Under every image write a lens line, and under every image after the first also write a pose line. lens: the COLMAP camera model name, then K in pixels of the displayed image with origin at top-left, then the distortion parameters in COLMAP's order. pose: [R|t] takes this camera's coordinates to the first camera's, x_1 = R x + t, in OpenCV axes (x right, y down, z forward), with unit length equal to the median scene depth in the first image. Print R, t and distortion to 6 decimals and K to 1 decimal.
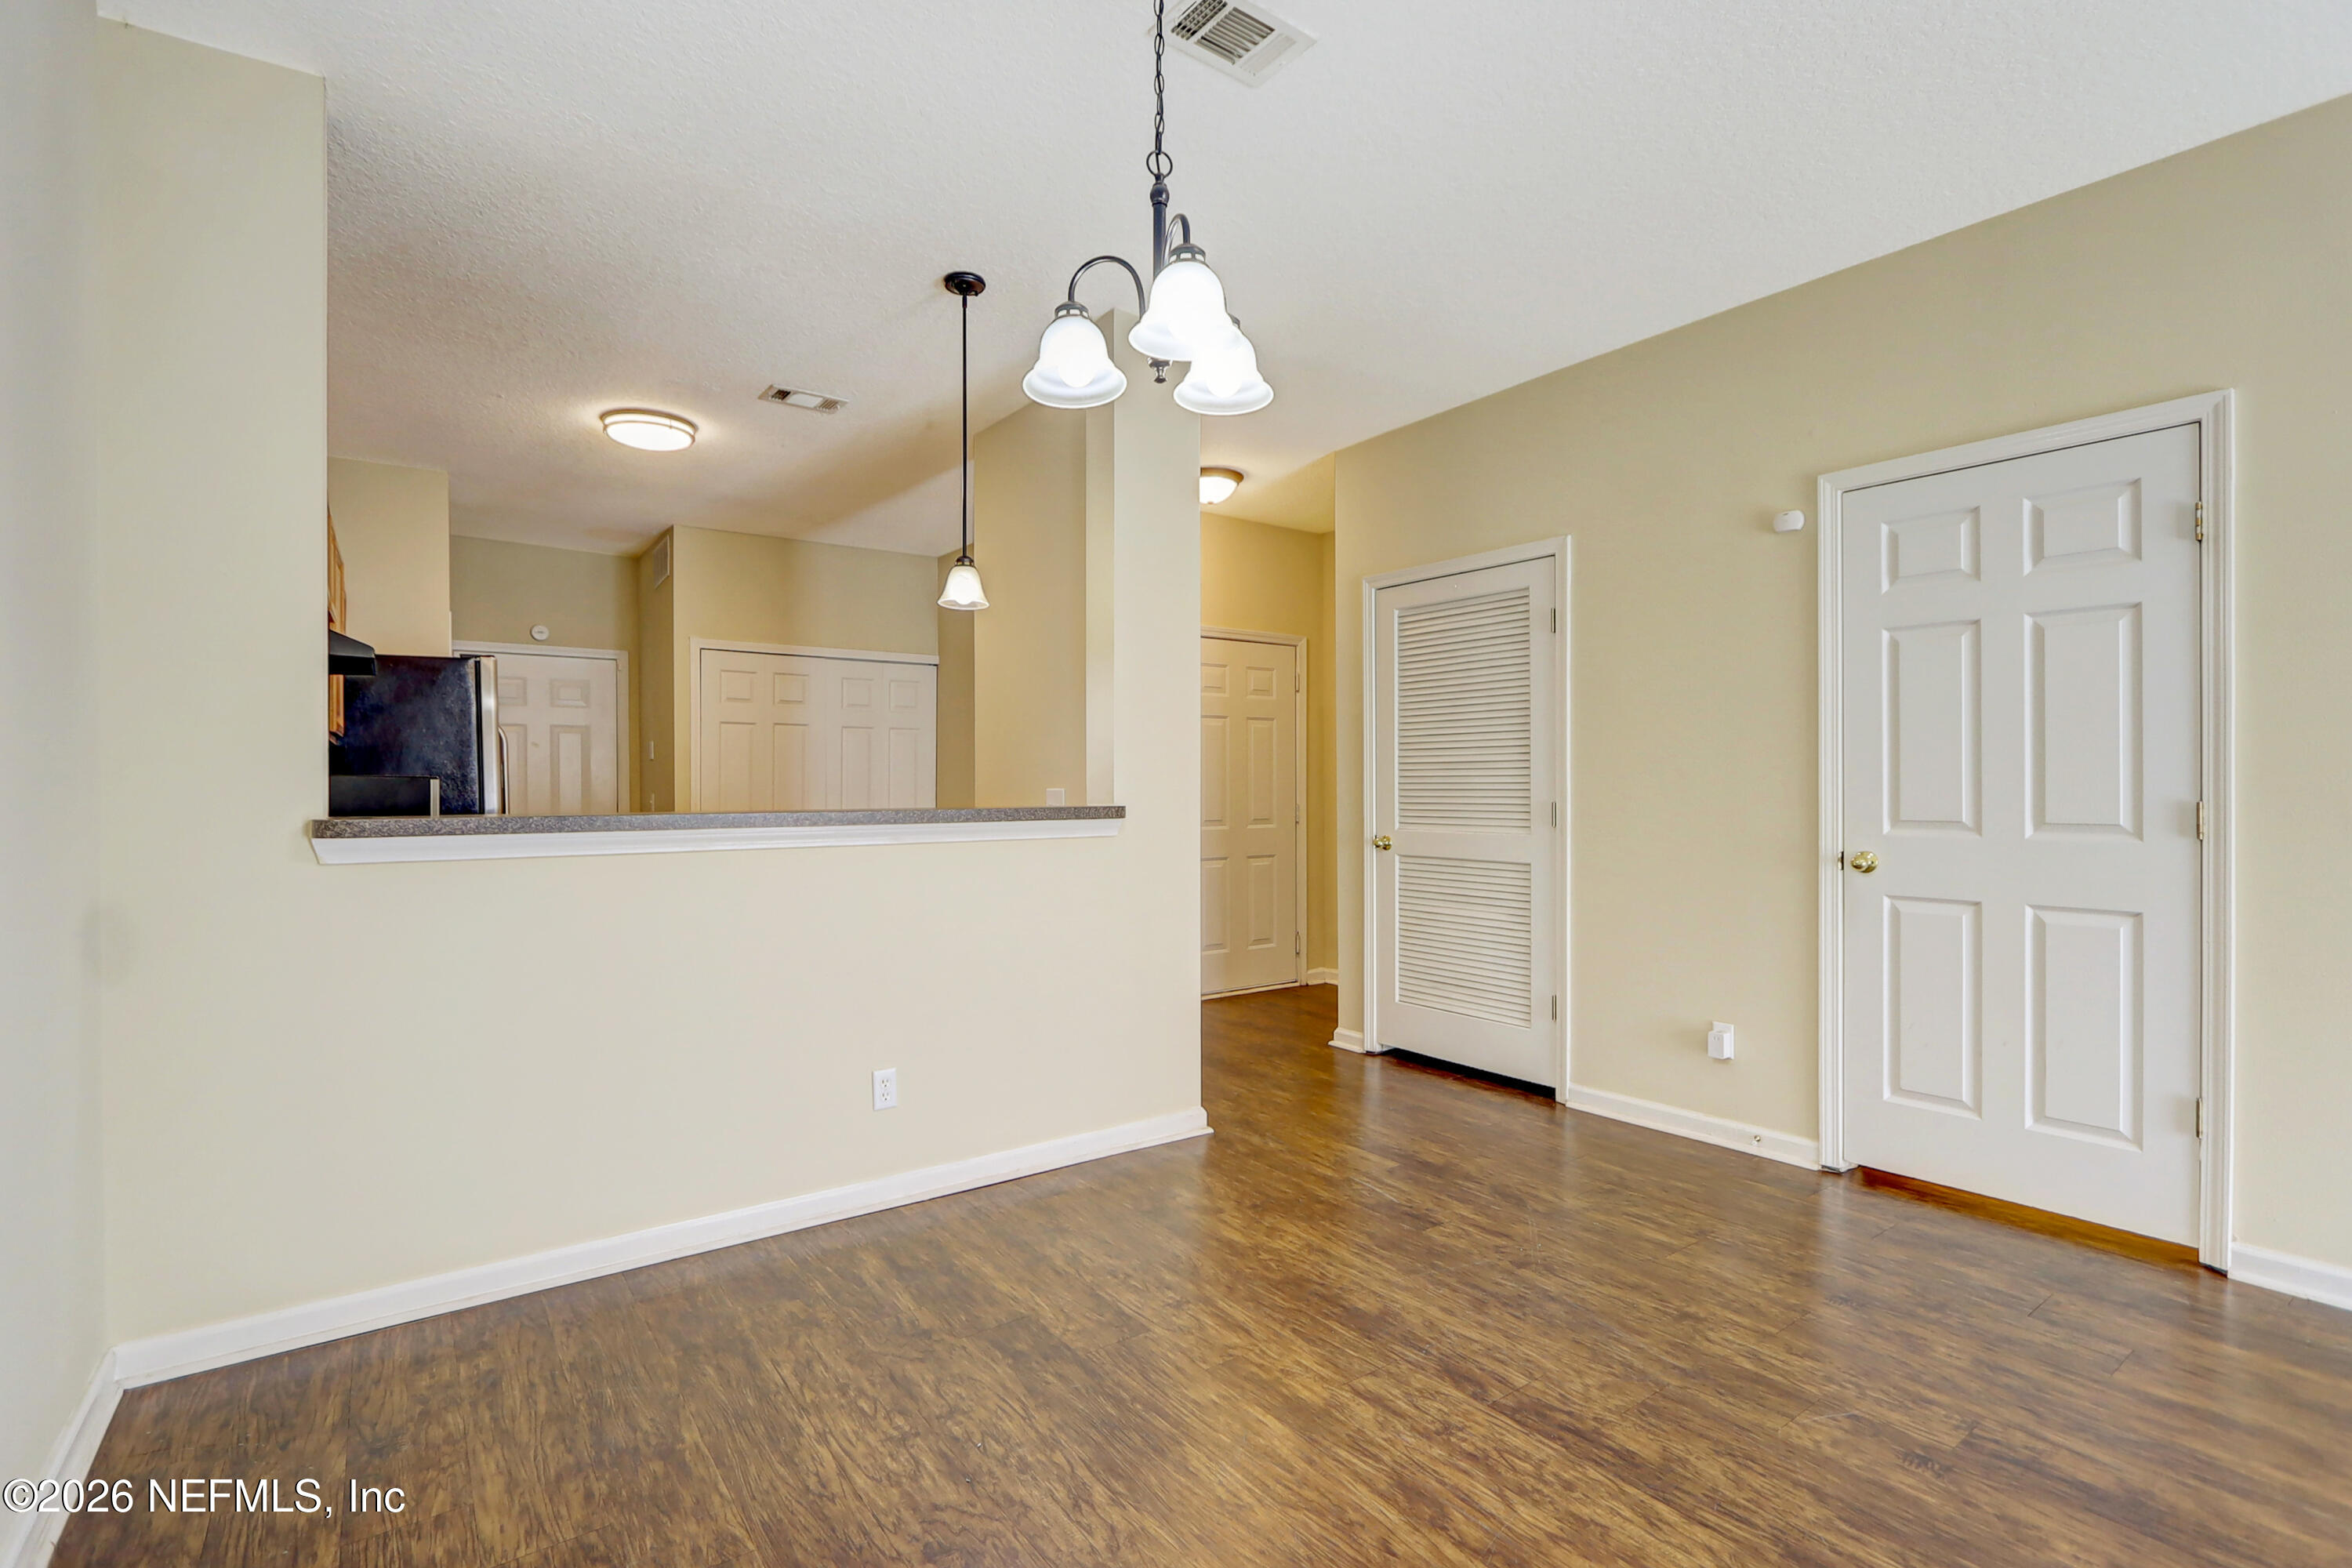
lens RADIAL K [[1098.5, 0, 1189.2], [0, 1098.5, 785.6], [0, 0, 1]] dist [0.000083, 0.000241]
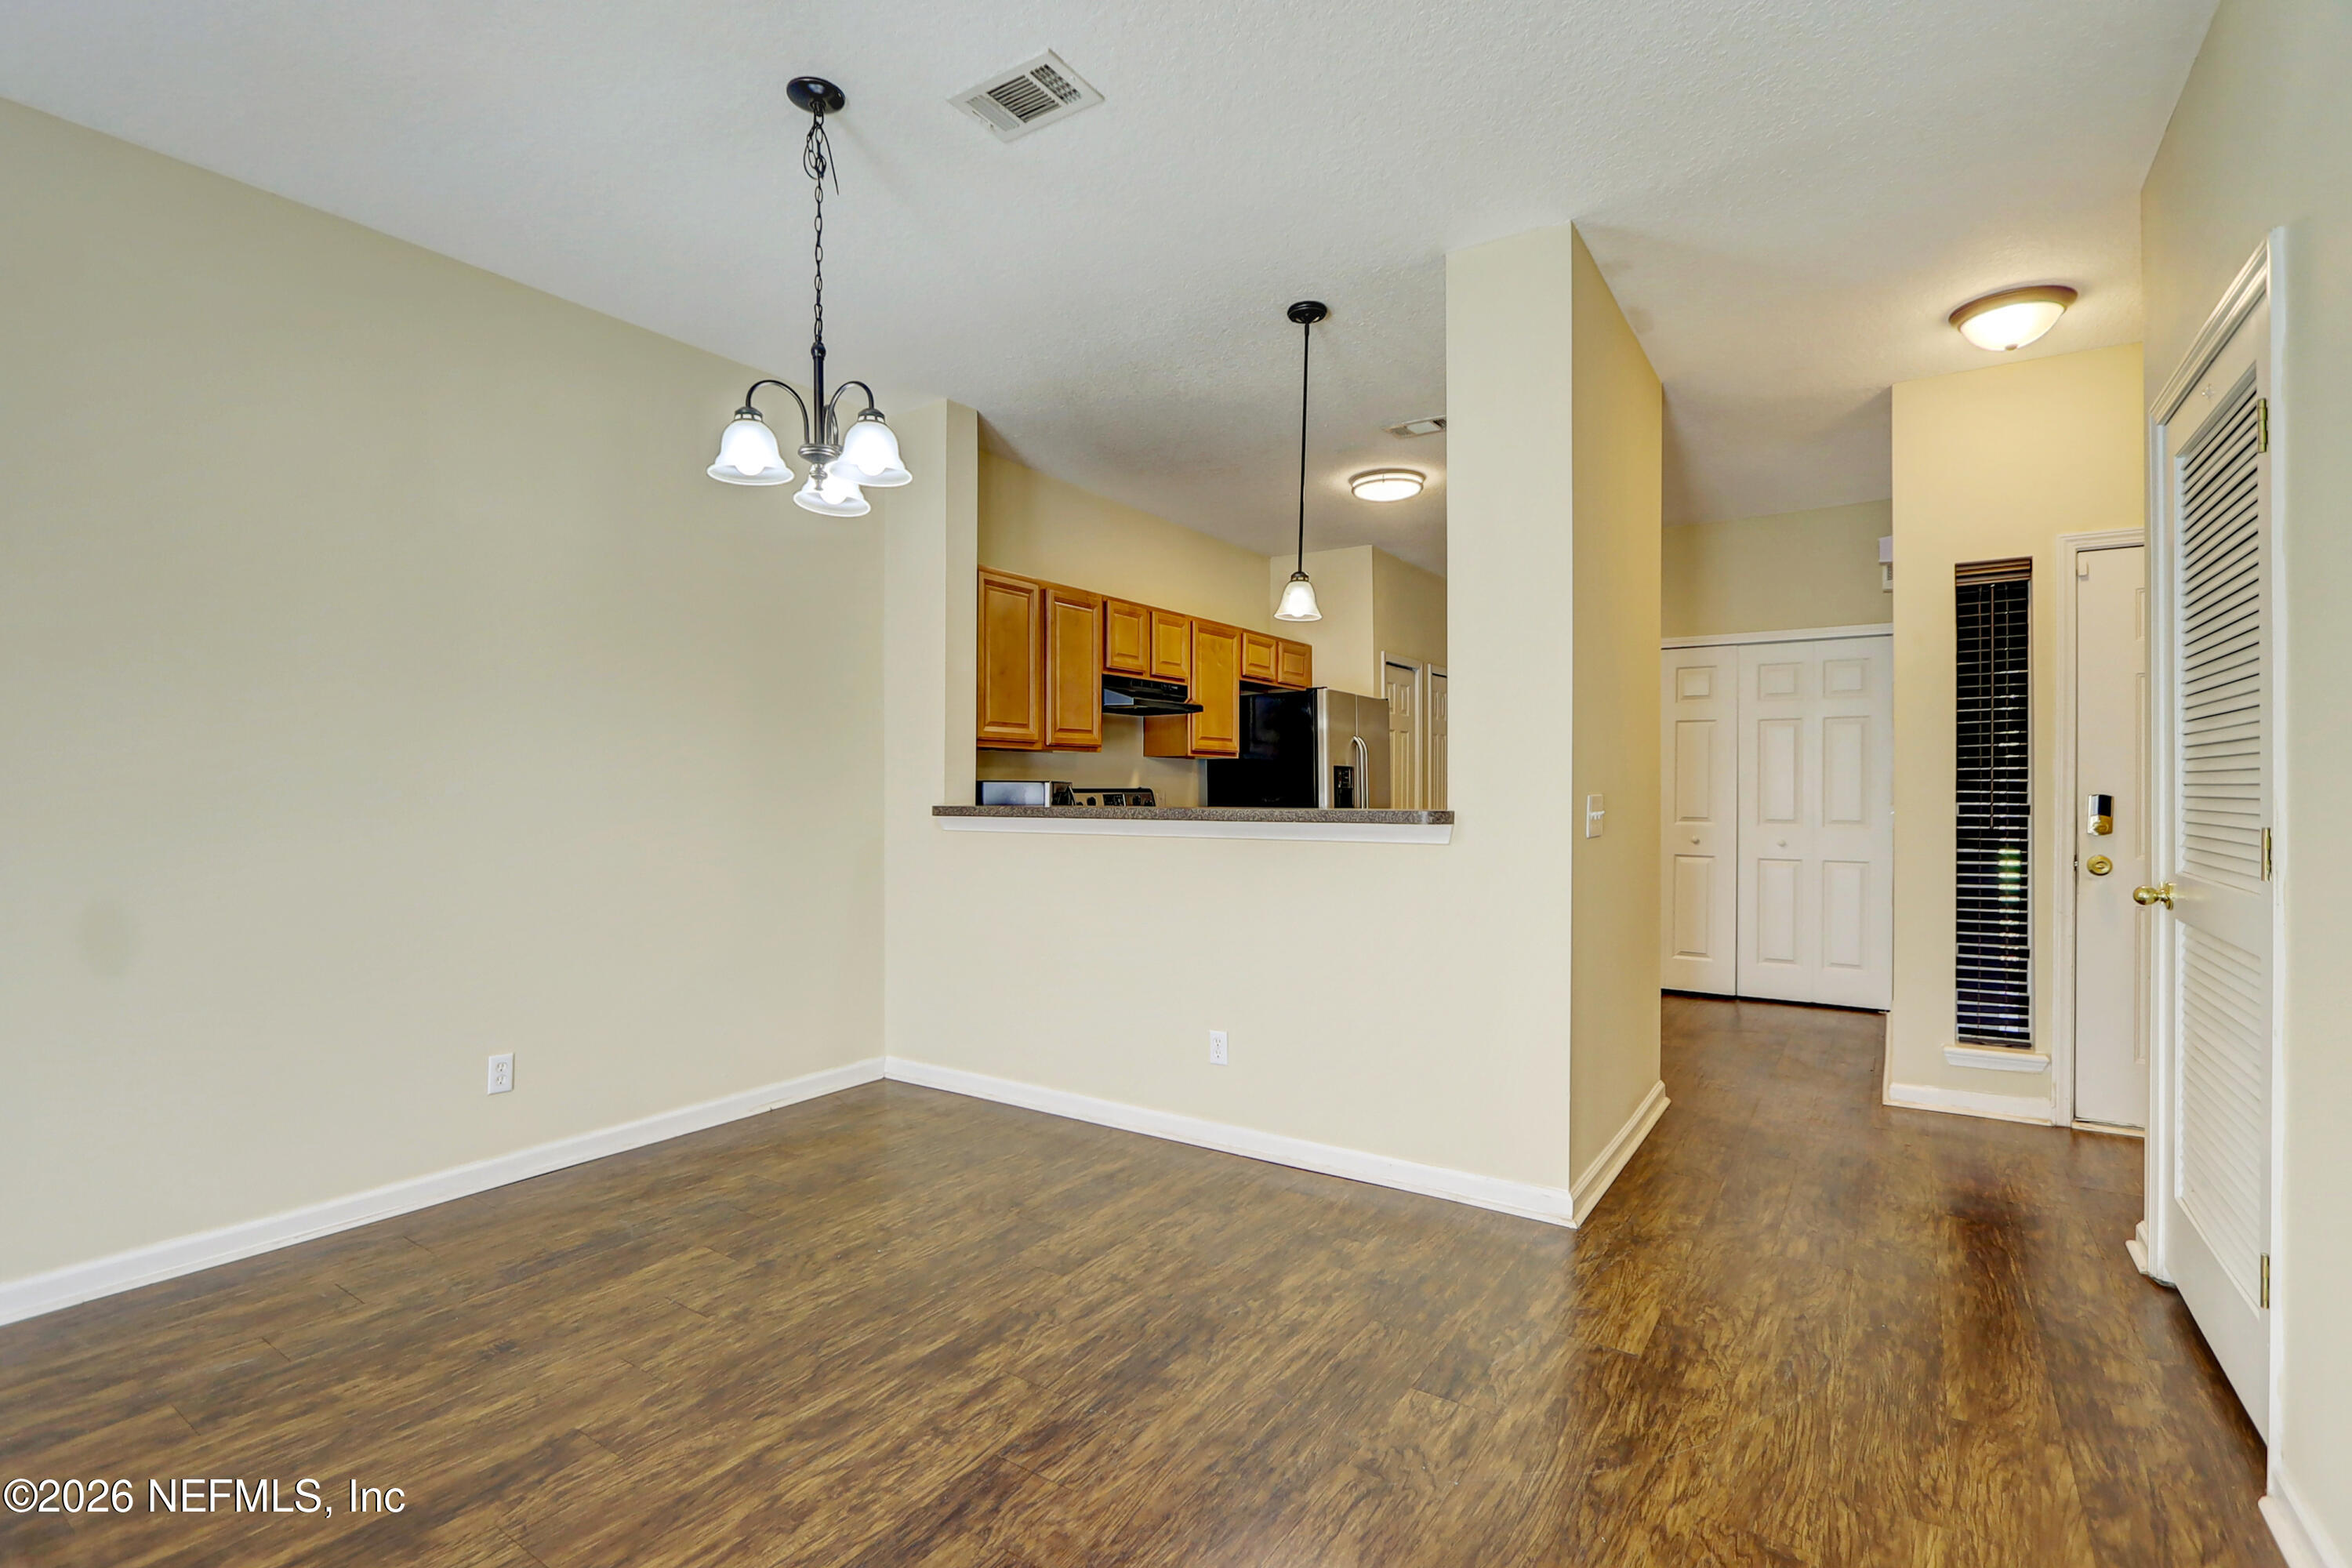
lens RADIAL K [[1098.5, 0, 1189.2], [0, 1098.5, 785.6], [0, 0, 1]] dist [0.000083, 0.000241]
pose [[0.351603, 0.003267, -0.936144, 0.750629], [-0.001601, 0.999995, 0.002888, -0.005391], [0.936148, 0.000483, 0.351606, 0.523007]]
